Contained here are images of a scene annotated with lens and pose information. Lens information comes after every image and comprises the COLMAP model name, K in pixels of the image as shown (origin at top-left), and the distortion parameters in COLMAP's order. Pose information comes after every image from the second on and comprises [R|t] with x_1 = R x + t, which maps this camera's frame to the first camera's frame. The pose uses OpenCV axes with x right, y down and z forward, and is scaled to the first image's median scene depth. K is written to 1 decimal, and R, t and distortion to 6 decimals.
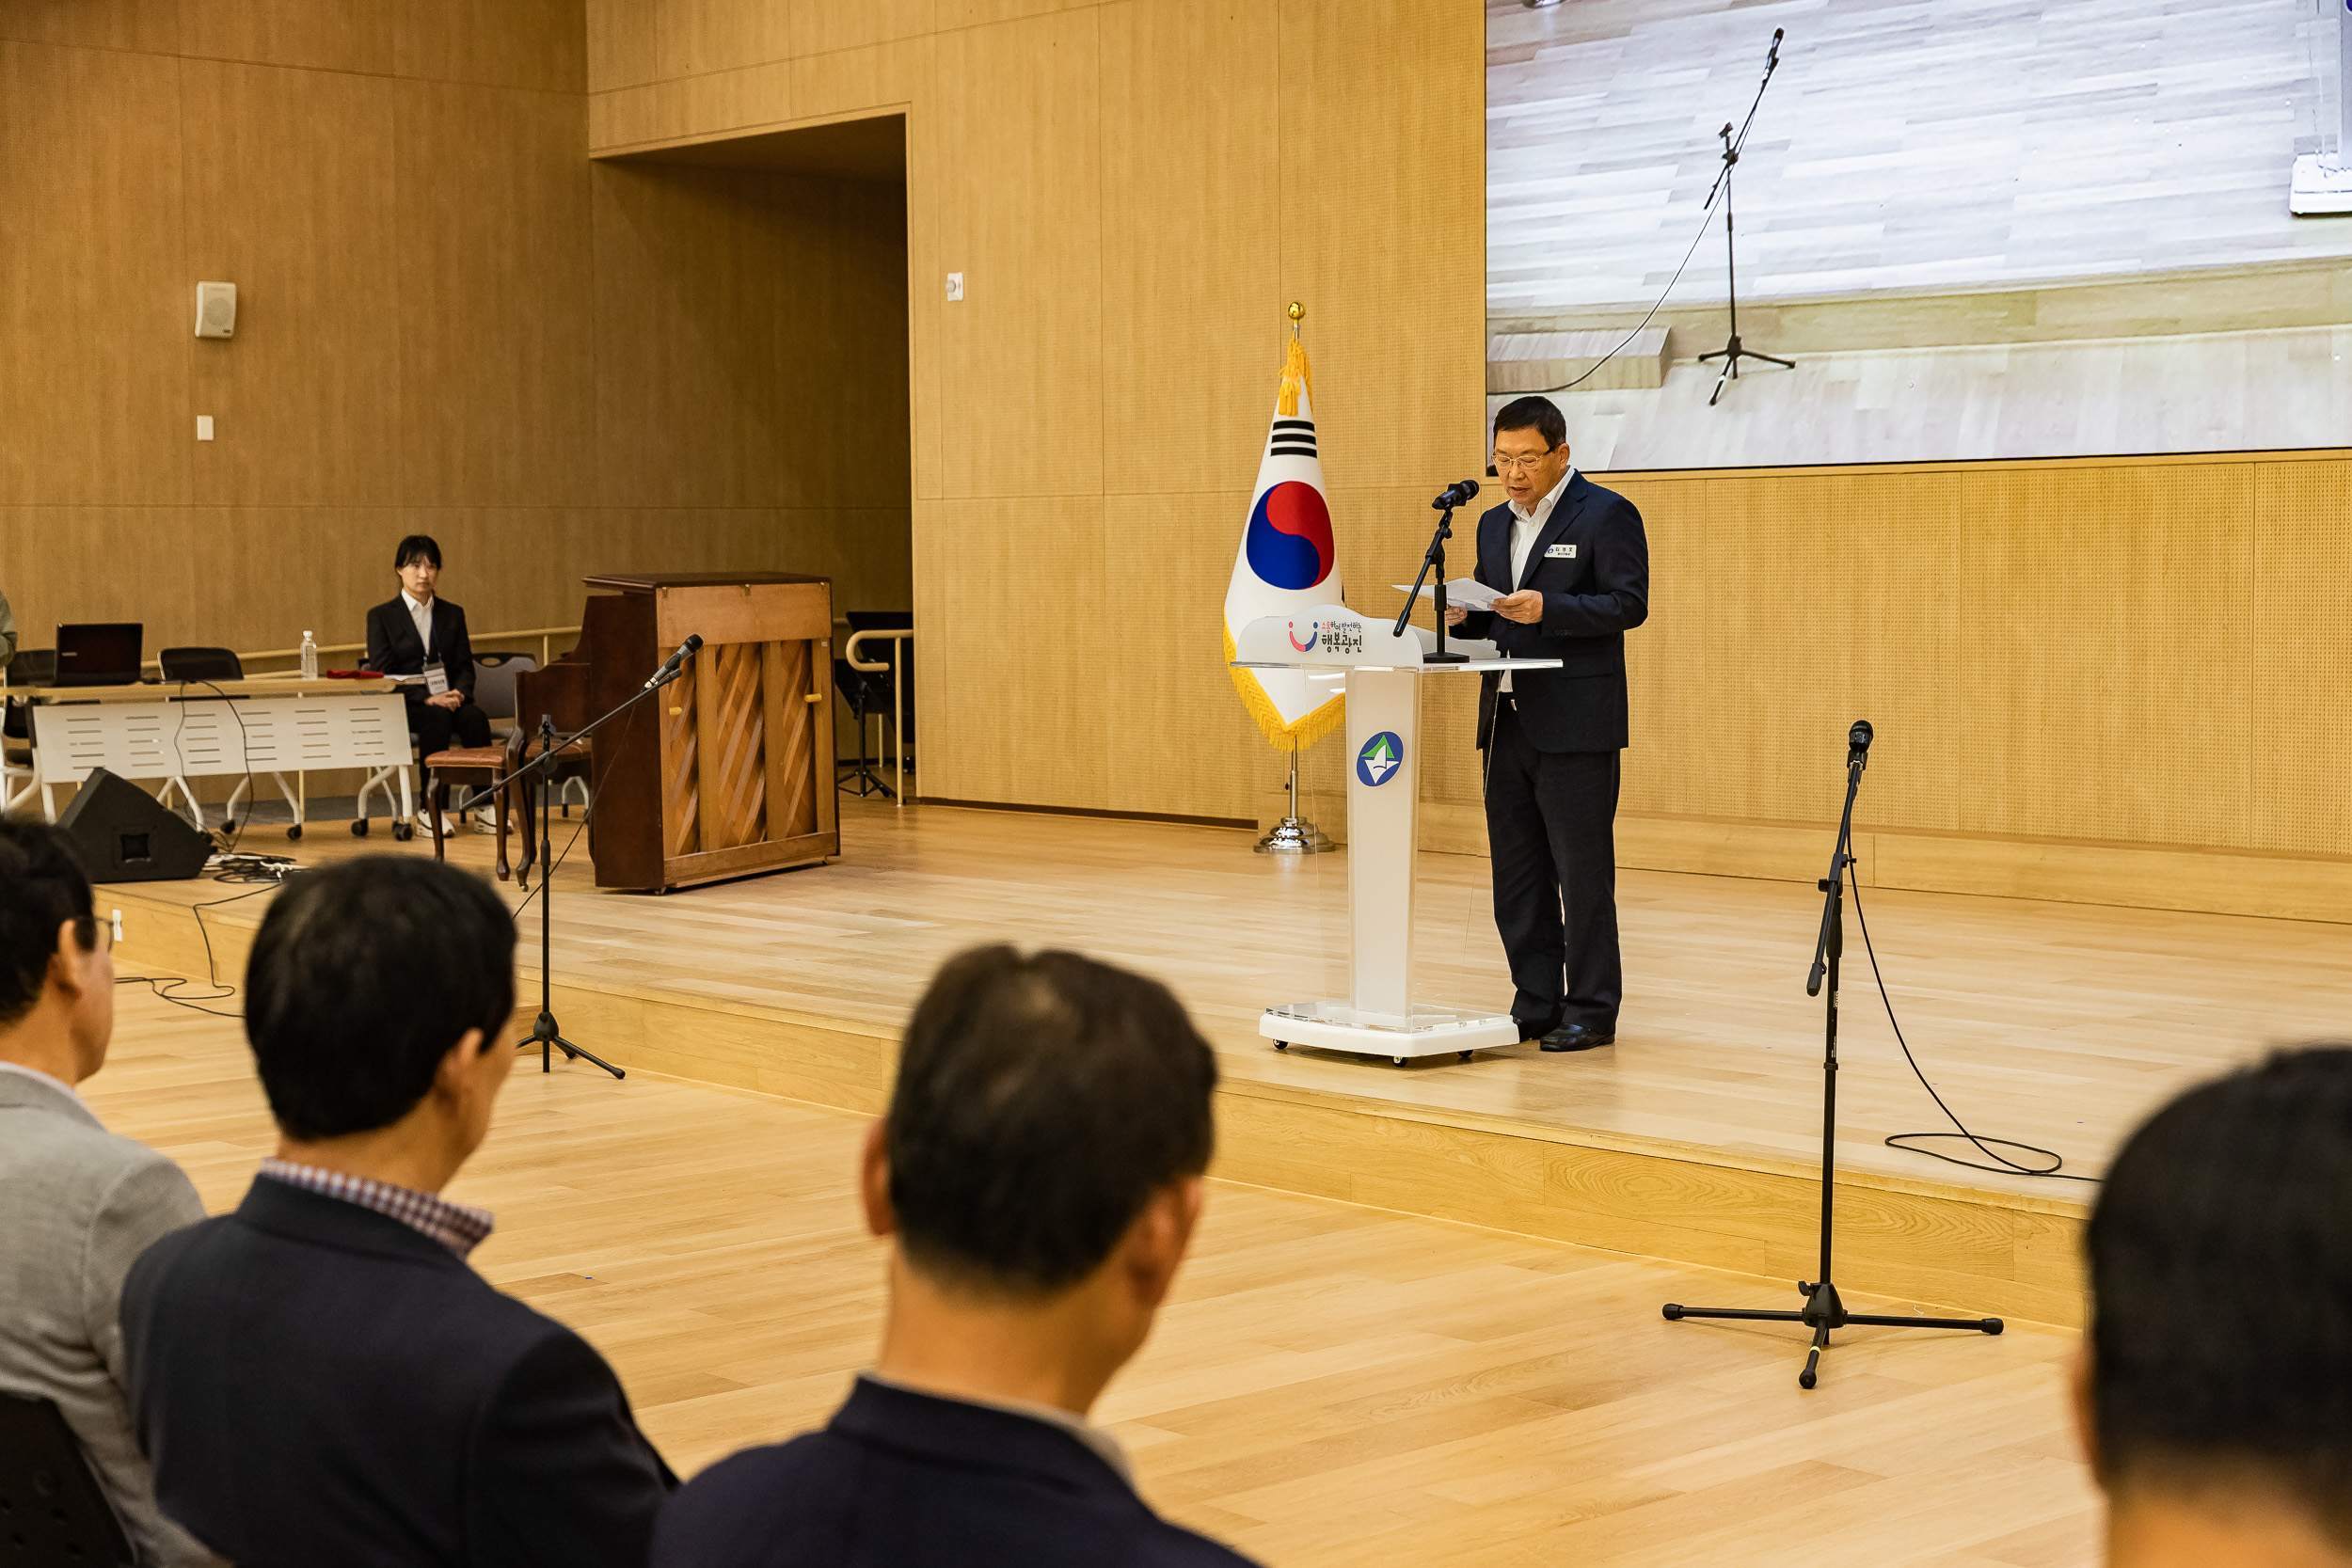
lens RADIAL K [[3670.6, 0, 1161.1], [0, 3670.6, 790.1], [0, 0, 1]] dist [0.067072, 0.000000]
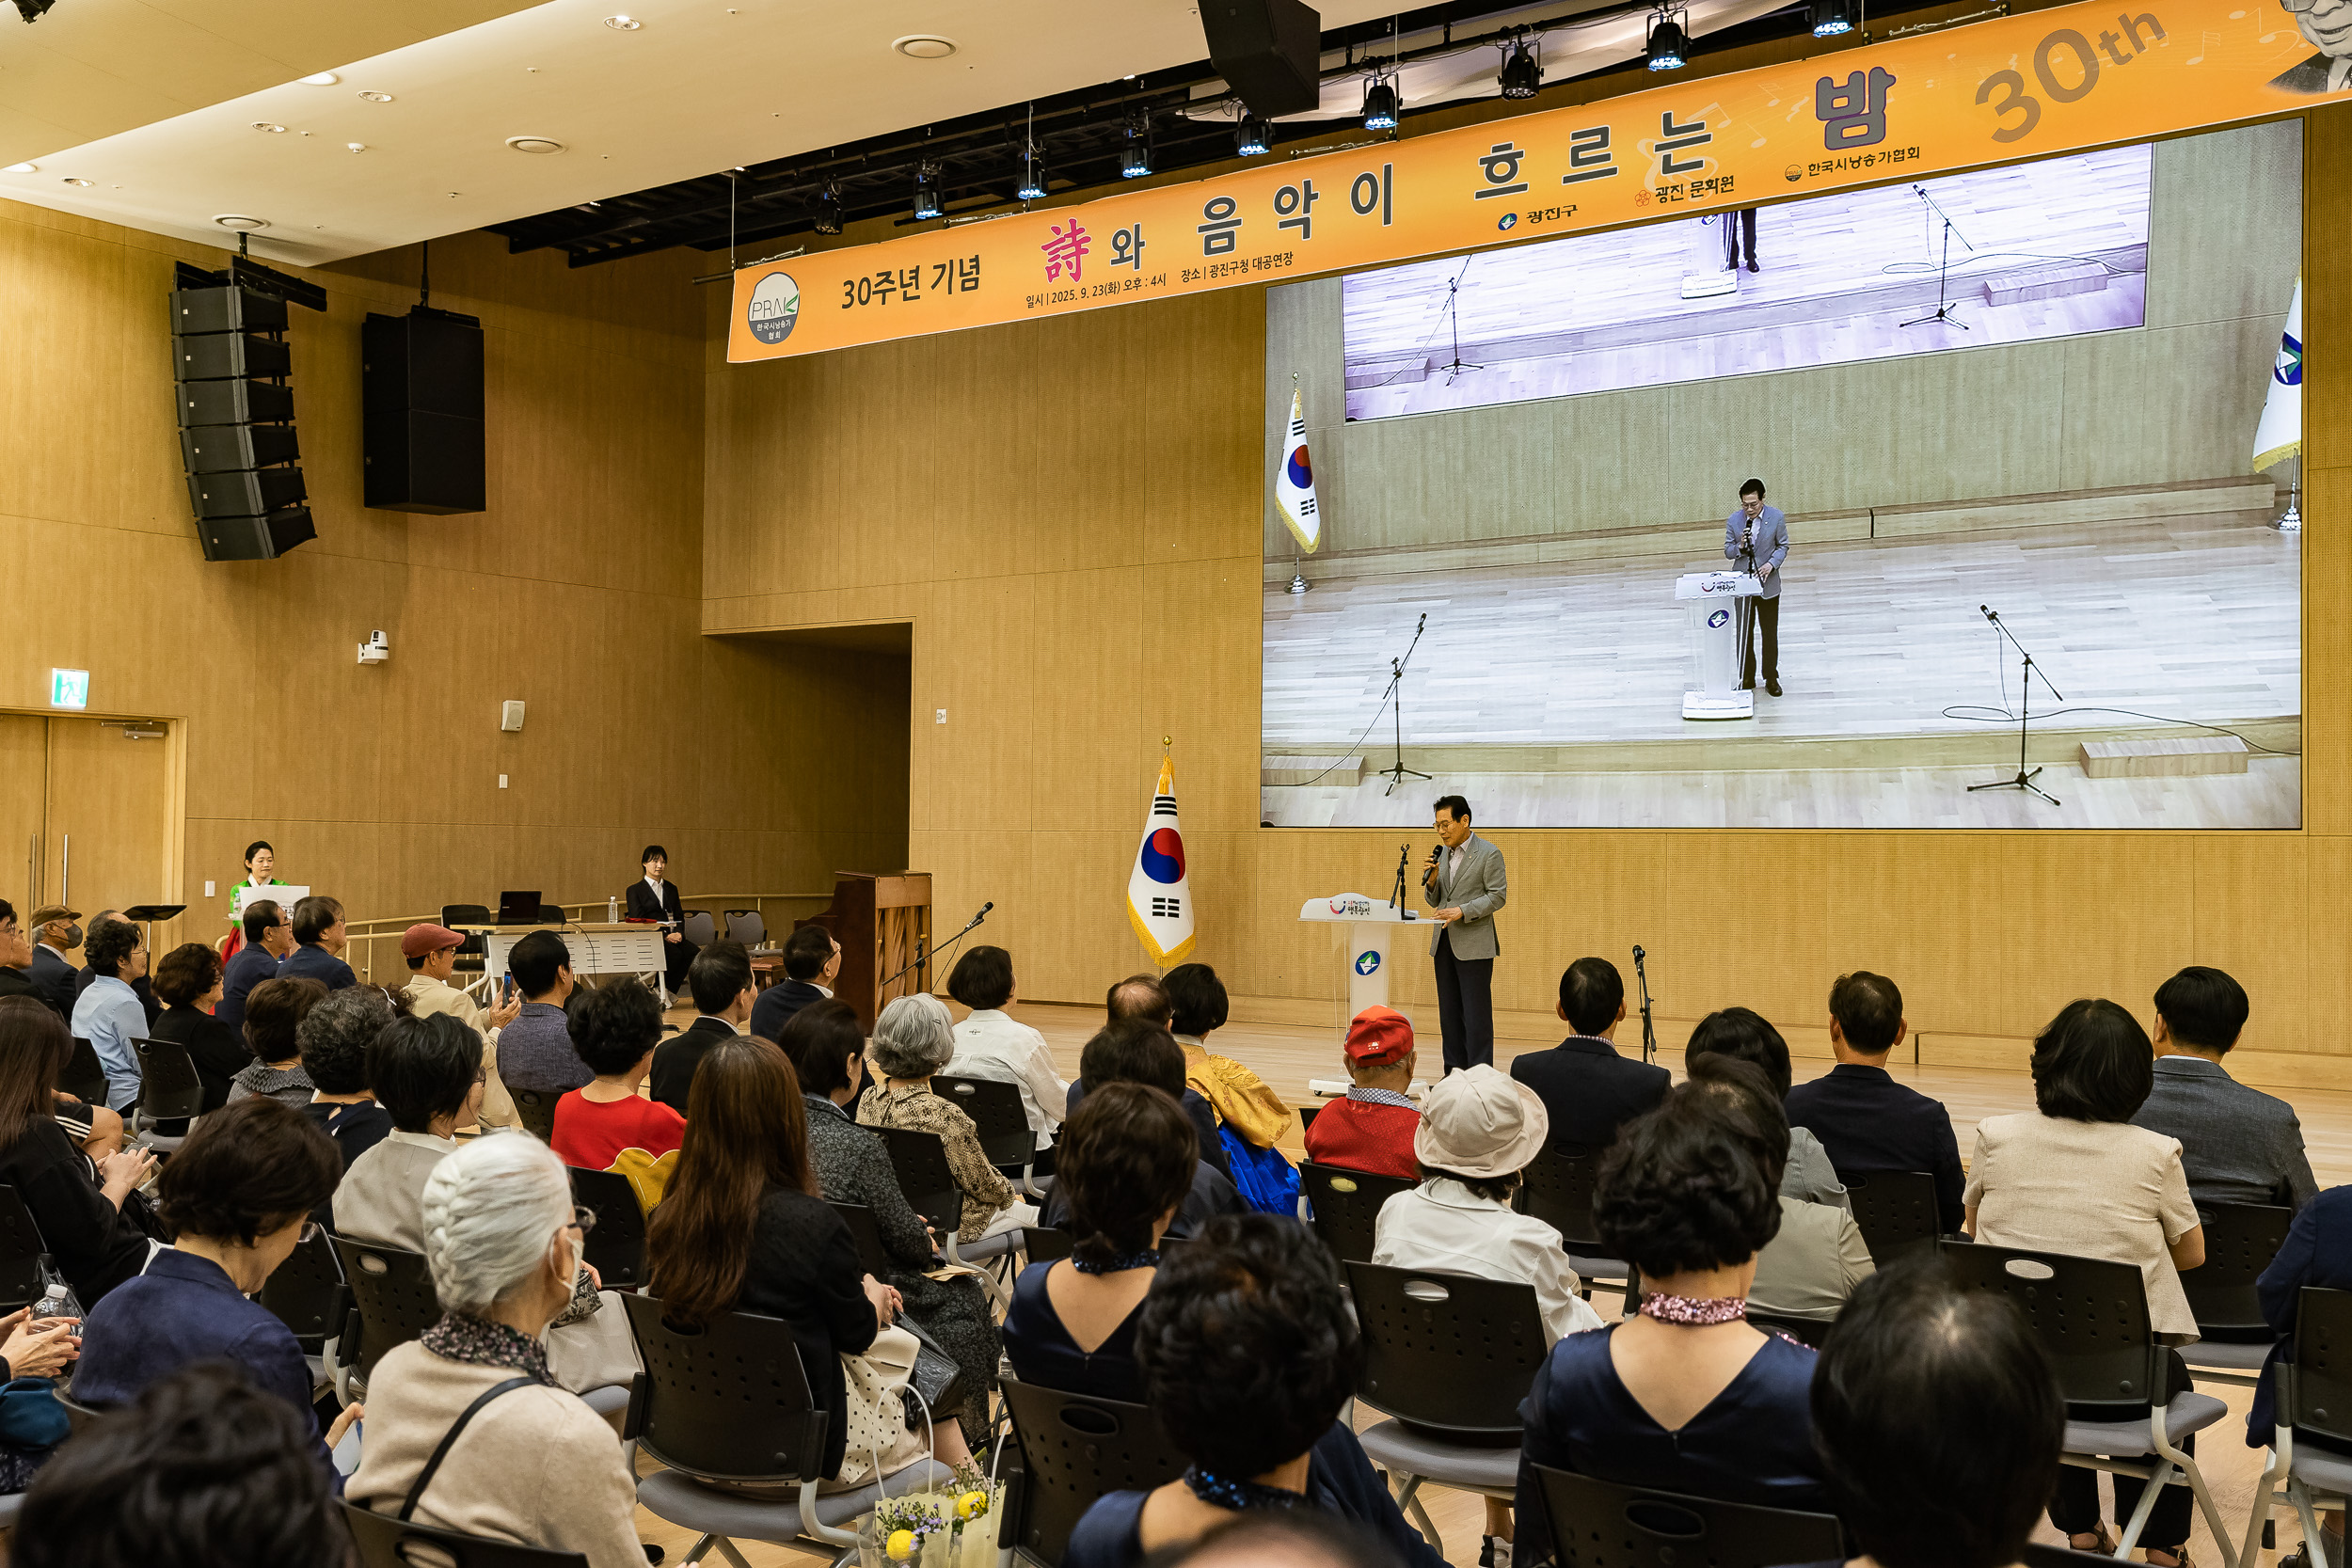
lens RADIAL K [[2436.1, 0, 1179.8], [0, 2436.1, 791.8], [0, 0, 1]] dist [0.023289, 0.000000]
pose [[0.980376, 0.026002, 0.195414, -0.224611], [-0.008054, 0.995718, -0.092089, 0.016518], [-0.196972, 0.088708, 0.976388, -0.278062]]
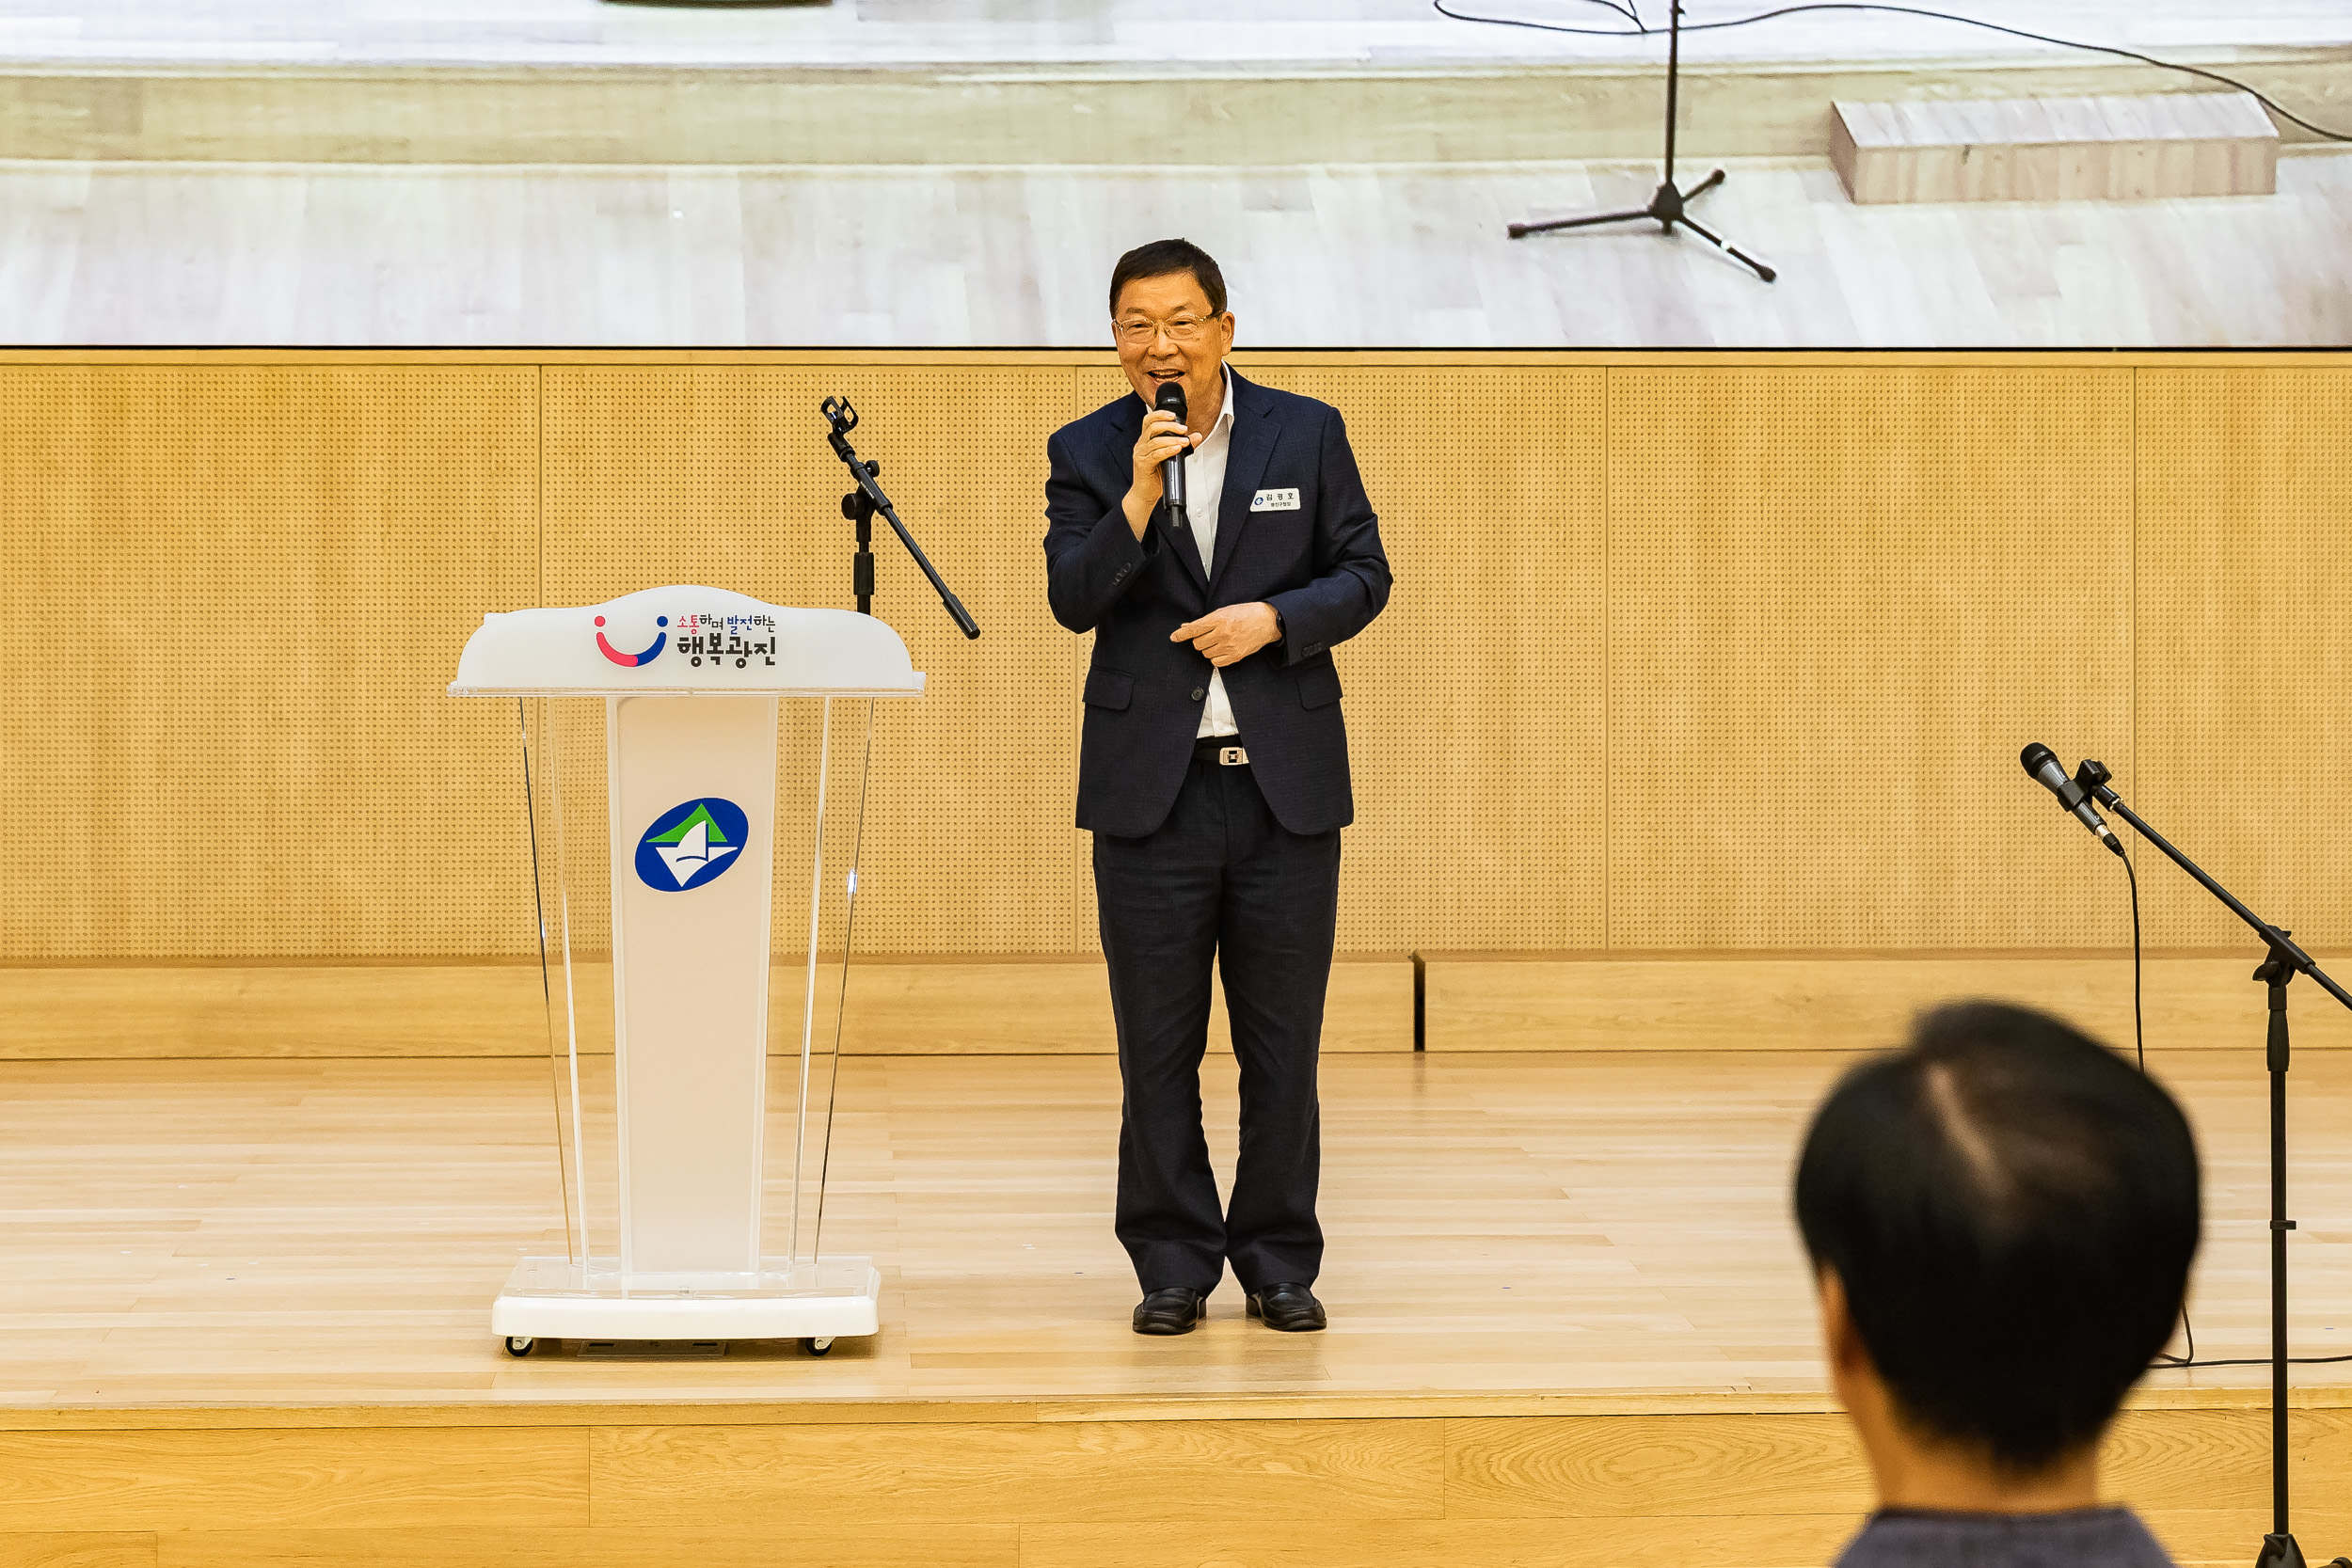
lens RADIAL K [[6197.7, 0, 1173.8], [0, 6197.7, 530.9], [0, 0, 1]] dist [0.086450, 0.000000]
pose [[0.624794, 0.000655, 0.780789, -0.444894], [0.044569, 0.998339, -0.036502, -0.012536], [-0.779516, 0.057606, 0.623727, 0.202494]]
